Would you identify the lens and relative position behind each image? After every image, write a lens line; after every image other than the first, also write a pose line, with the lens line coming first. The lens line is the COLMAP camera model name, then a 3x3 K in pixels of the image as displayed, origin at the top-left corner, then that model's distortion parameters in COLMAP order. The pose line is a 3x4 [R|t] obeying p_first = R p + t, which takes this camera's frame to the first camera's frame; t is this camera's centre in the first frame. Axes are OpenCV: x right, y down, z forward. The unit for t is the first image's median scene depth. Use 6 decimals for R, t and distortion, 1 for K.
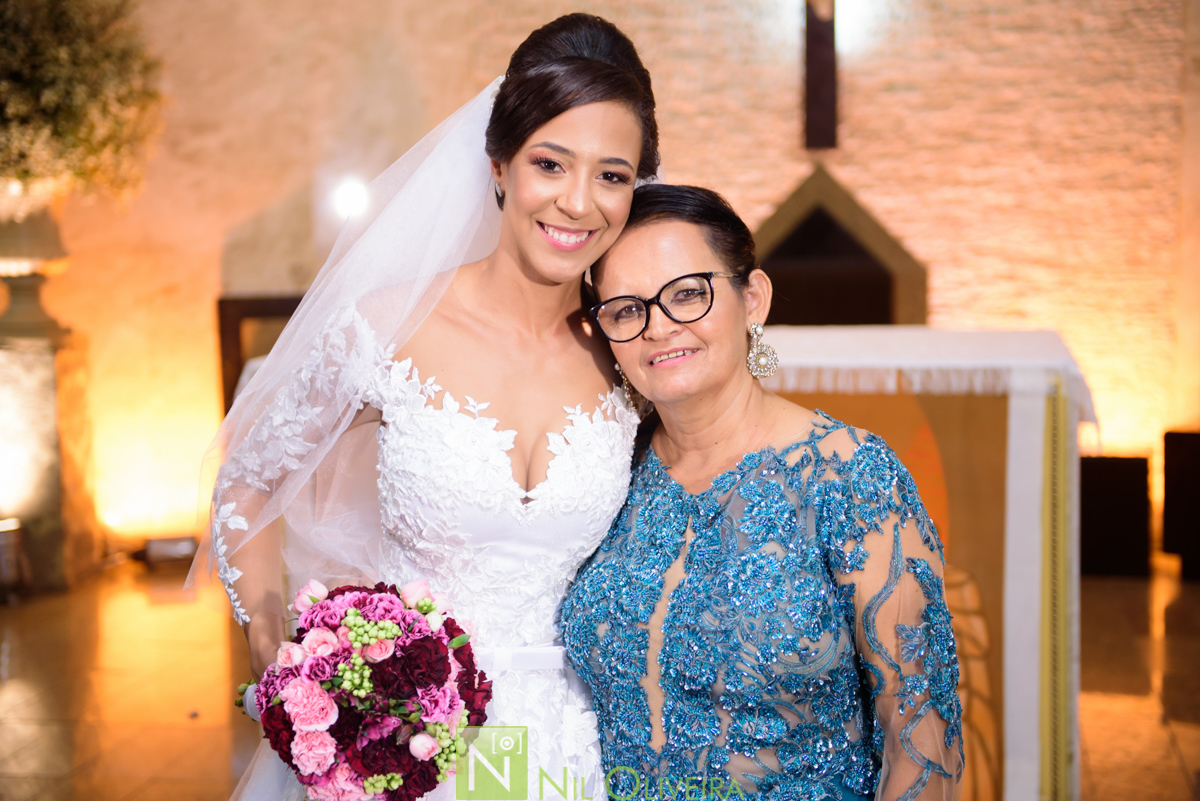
lens RADIAL K [[1770.3, 0, 600.0], [0, 1770.3, 400.5], [0, 0, 1]] dist [0.104746, 0.051226]
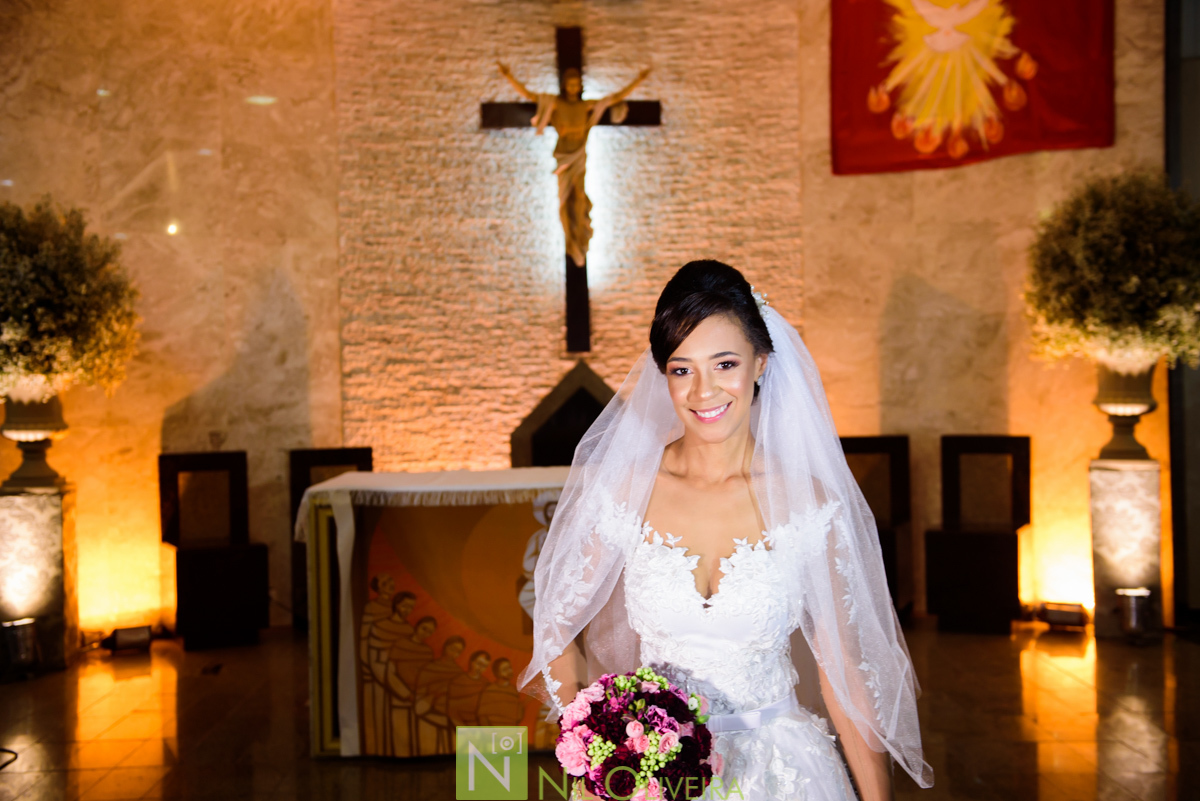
lens RADIAL K [[1481.9, 0, 600.0], [0, 1481.9, 400.5], [0, 0, 1]] dist [0.105463, 0.018830]
pose [[0.974949, -0.005903, 0.222349, -0.145661], [0.027502, 0.995177, -0.094167, 0.019966], [-0.220721, 0.097923, 0.970409, -0.231952]]
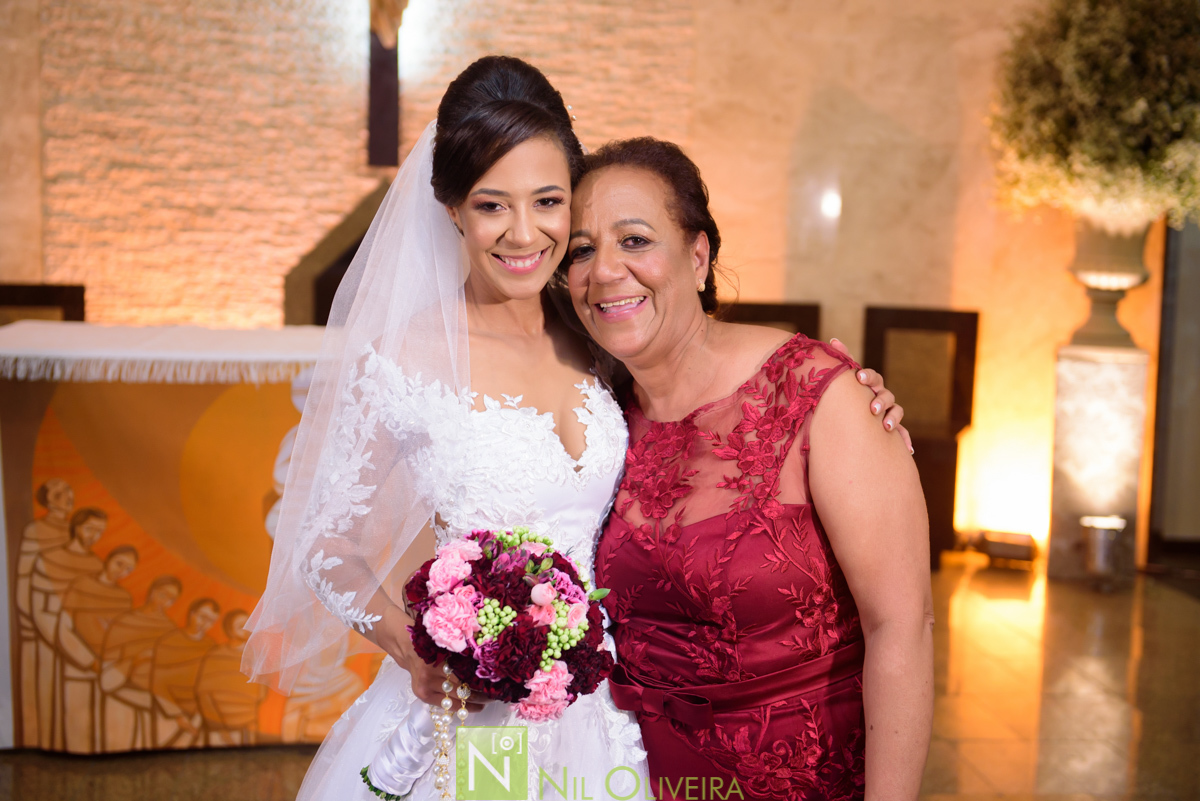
lens RADIAL K [[1766.7, 0, 600.0], [0, 1766.7, 400.5], [0, 0, 1]] dist [0.129851, 0.037636]
pose [[0.947758, 0.012070, 0.318763, -0.101582], [-0.011592, 0.999927, -0.003394, 0.005400], [-0.318780, -0.000478, 0.947829, -0.084268]]
